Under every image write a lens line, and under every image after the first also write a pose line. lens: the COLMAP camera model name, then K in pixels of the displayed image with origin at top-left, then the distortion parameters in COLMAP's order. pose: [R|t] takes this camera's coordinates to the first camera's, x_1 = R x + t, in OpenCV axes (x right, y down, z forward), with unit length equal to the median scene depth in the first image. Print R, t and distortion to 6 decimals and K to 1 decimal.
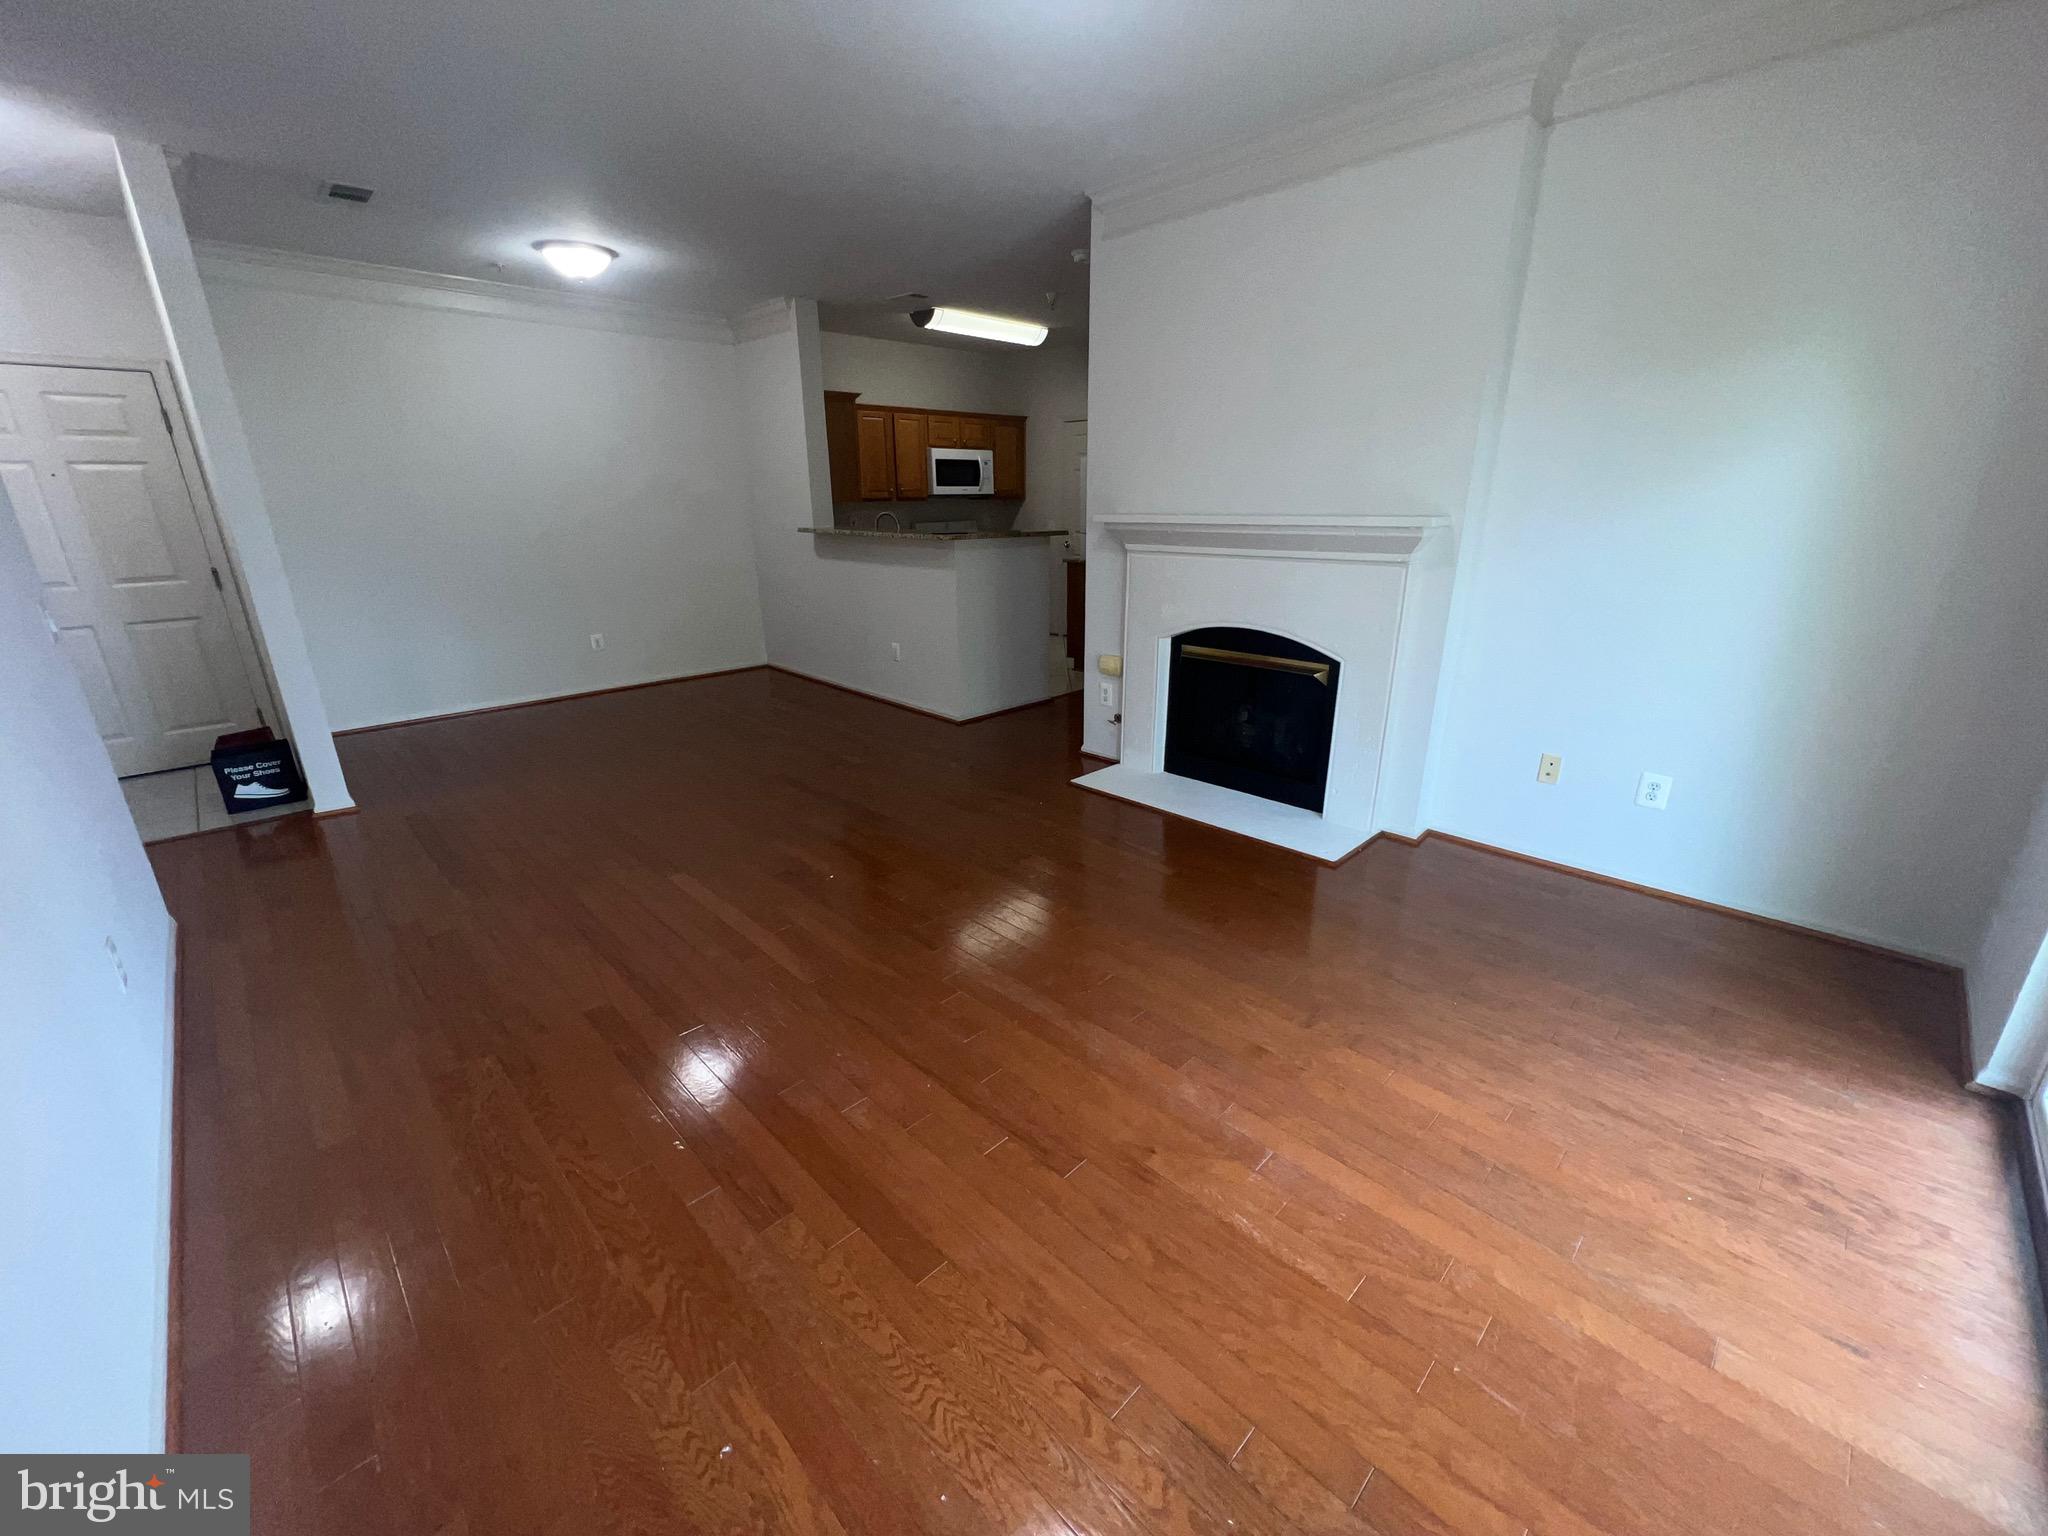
lens RADIAL K [[823.0, 0, 1021.1], [0, 823.0, 765.3], [0, 0, 1]] dist [-0.002699, 0.000495]
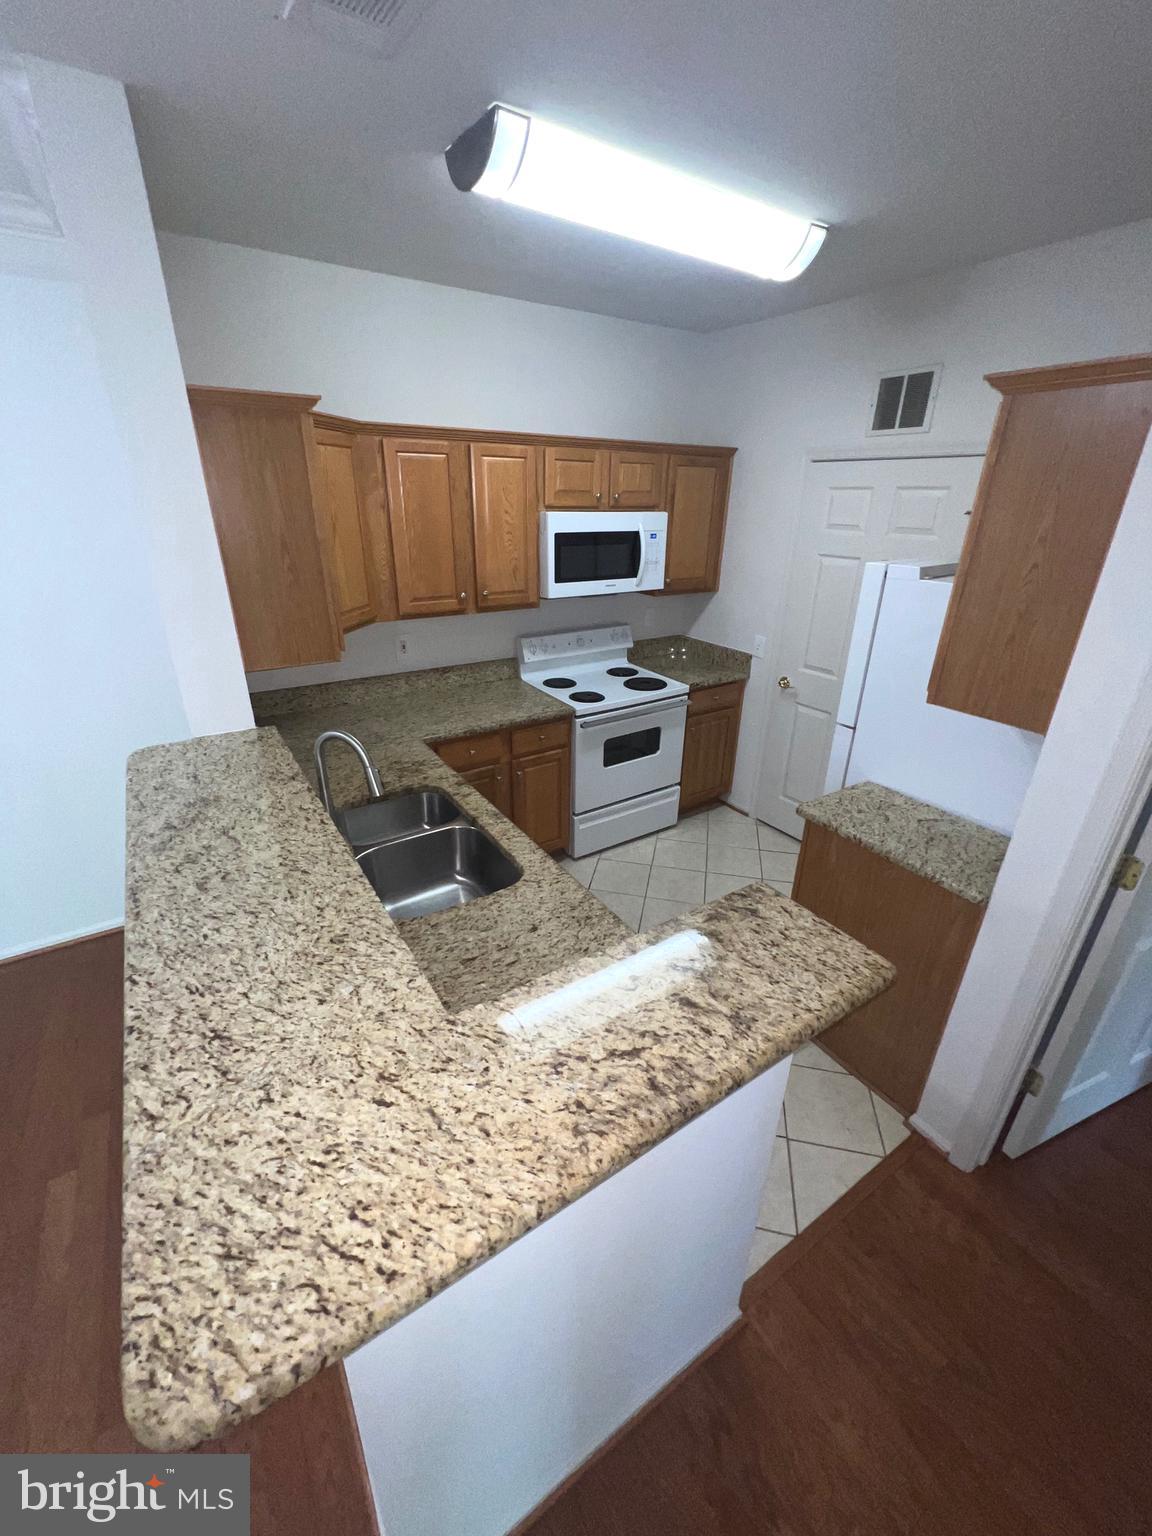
lens RADIAL K [[614.0, 0, 582.0], [0, 614.0, 770.6], [0, 0, 1]] dist [-0.002393, 0.000387]
pose [[0.981278, 0.098526, -0.165485, -0.005686], [-0.081553, 0.990972, 0.106417, -0.267543], [0.174476, -0.090929, 0.980454, 0.608075]]
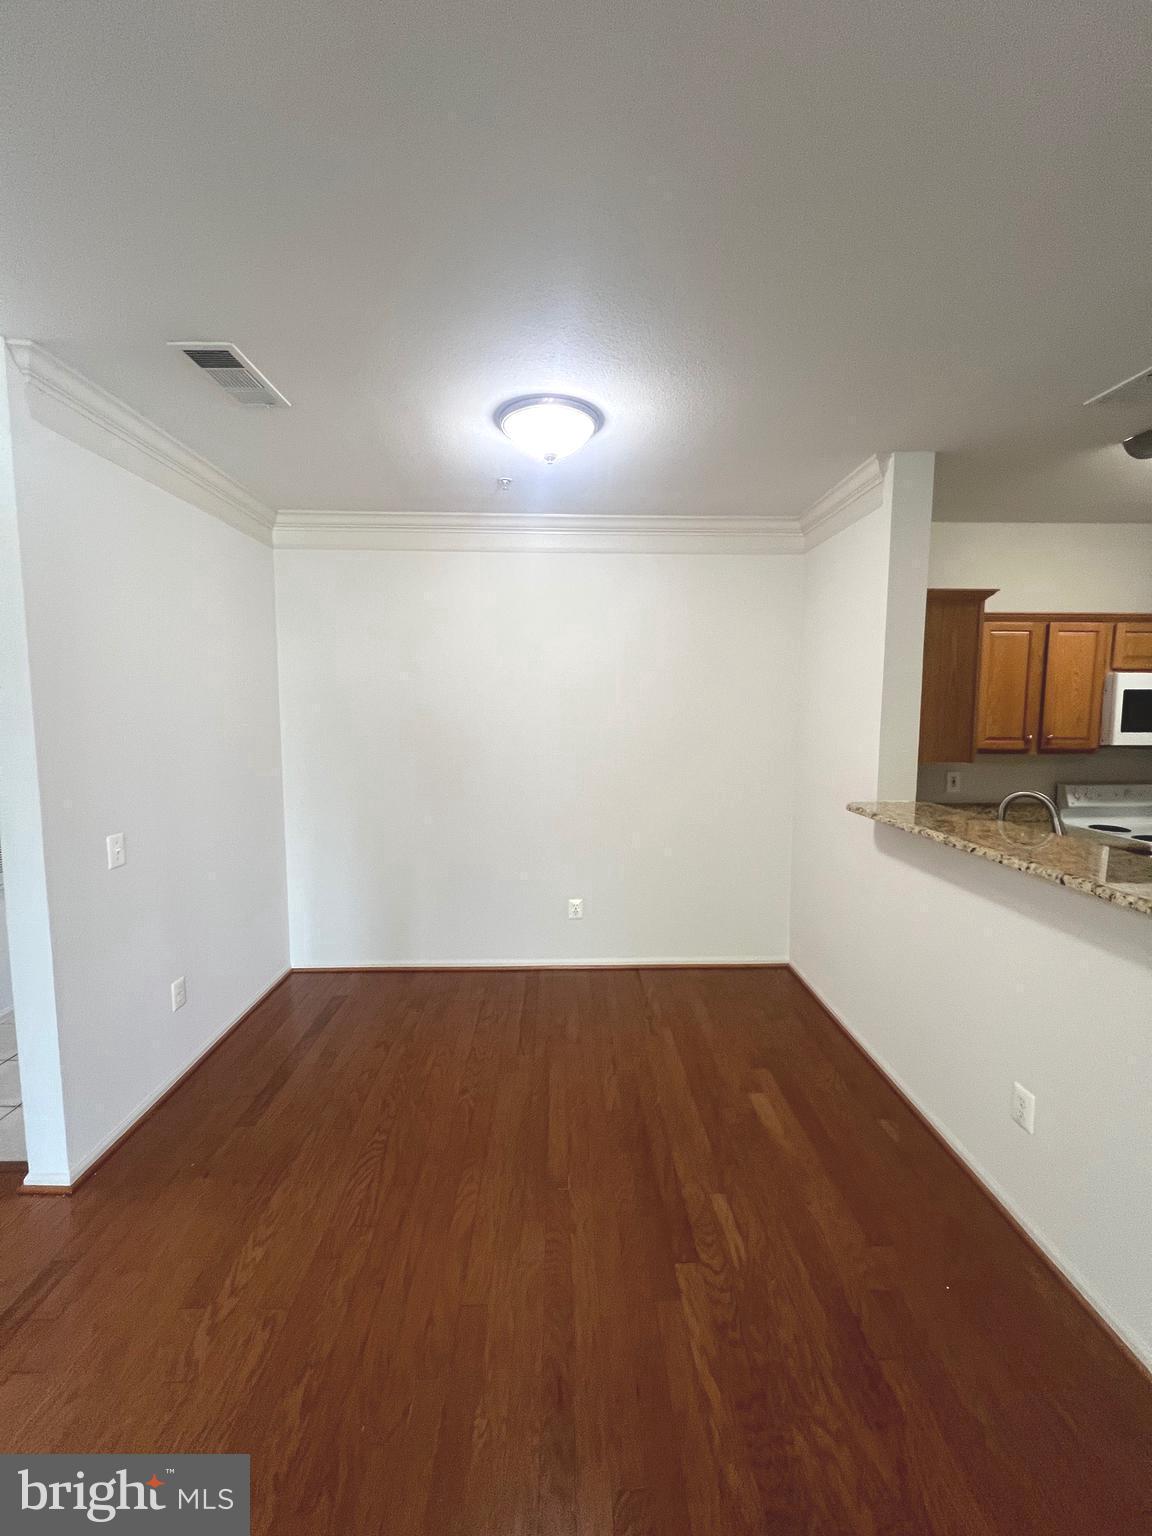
lens RADIAL K [[614.0, 0, 580.2], [0, 614.0, 762.2], [0, 0, 1]] dist [-0.002393, 0.000387]
pose [[0.737981, 0.068682, -0.671317, -0.093841], [-0.220798, 0.964625, -0.144035, -0.170043], [0.637677, 0.254520, 0.727041, 0.436125]]
